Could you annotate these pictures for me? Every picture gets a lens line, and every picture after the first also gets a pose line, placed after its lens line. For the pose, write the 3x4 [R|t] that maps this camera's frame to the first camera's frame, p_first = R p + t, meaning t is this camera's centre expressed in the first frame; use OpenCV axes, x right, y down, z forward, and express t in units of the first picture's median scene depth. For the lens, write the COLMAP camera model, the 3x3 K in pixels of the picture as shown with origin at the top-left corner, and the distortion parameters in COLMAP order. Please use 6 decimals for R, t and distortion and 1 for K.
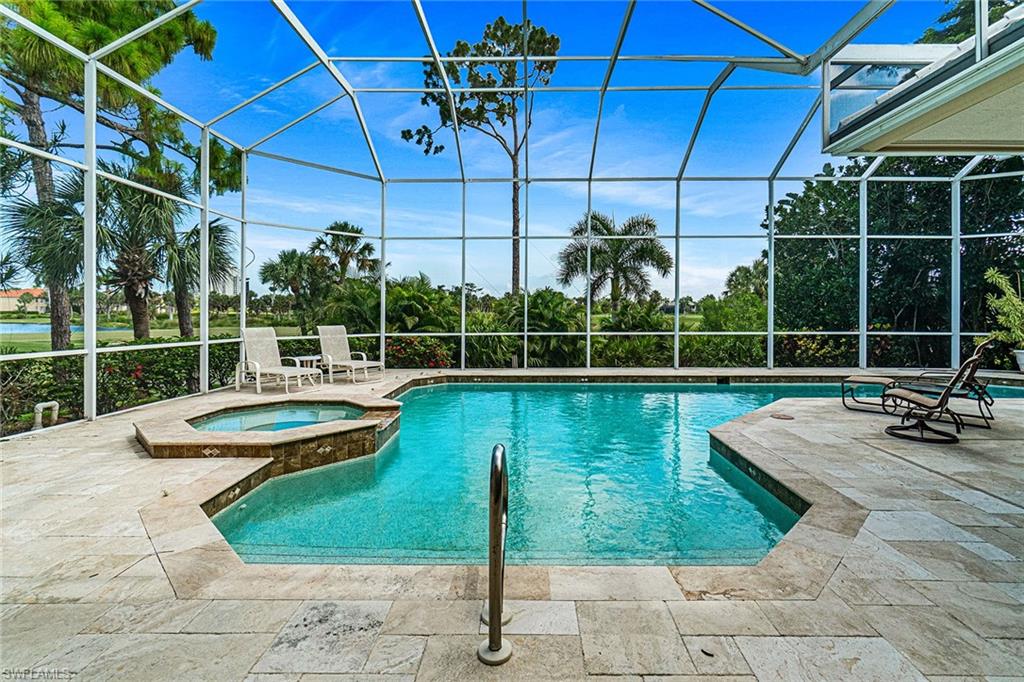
lens RADIAL K [[467.8, 0, 526.0], [0, 467.8, 312.0], [0, 0, 1]] dist [-0.002189, 0.000227]
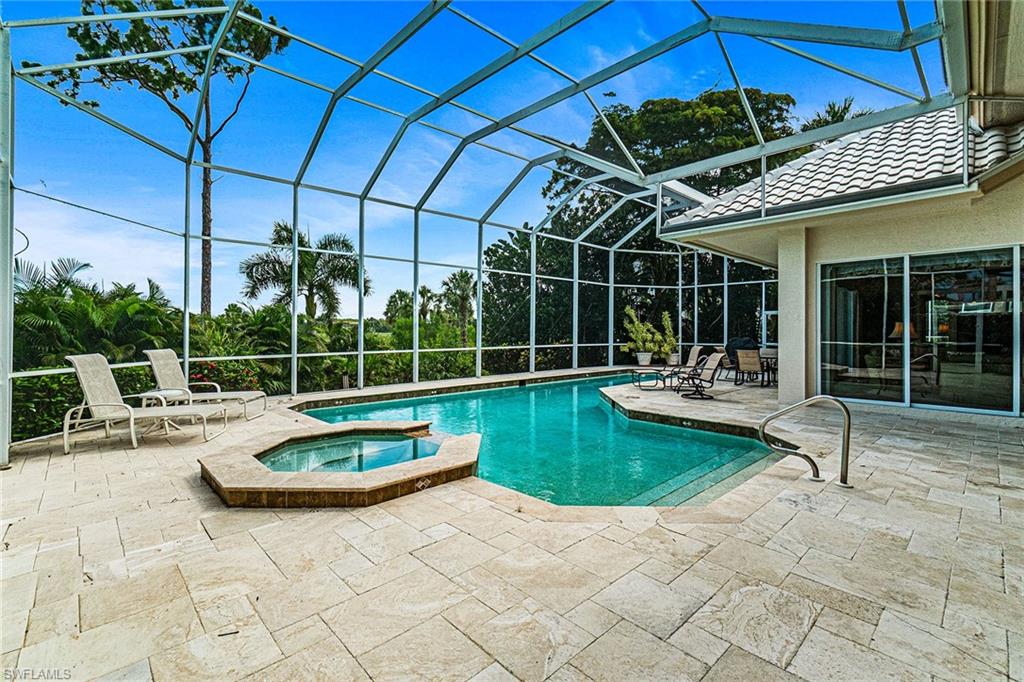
lens RADIAL K [[455.8, 0, 512.0], [0, 455.8, 341.0], [0, 0, 1]] dist [-0.001085, -0.000040]
pose [[0.718858, -0.014111, 0.695014, -0.452818], [-0.002056, 0.999746, 0.022424, -0.000773], [-0.695154, -0.017549, 0.718646, 0.092254]]
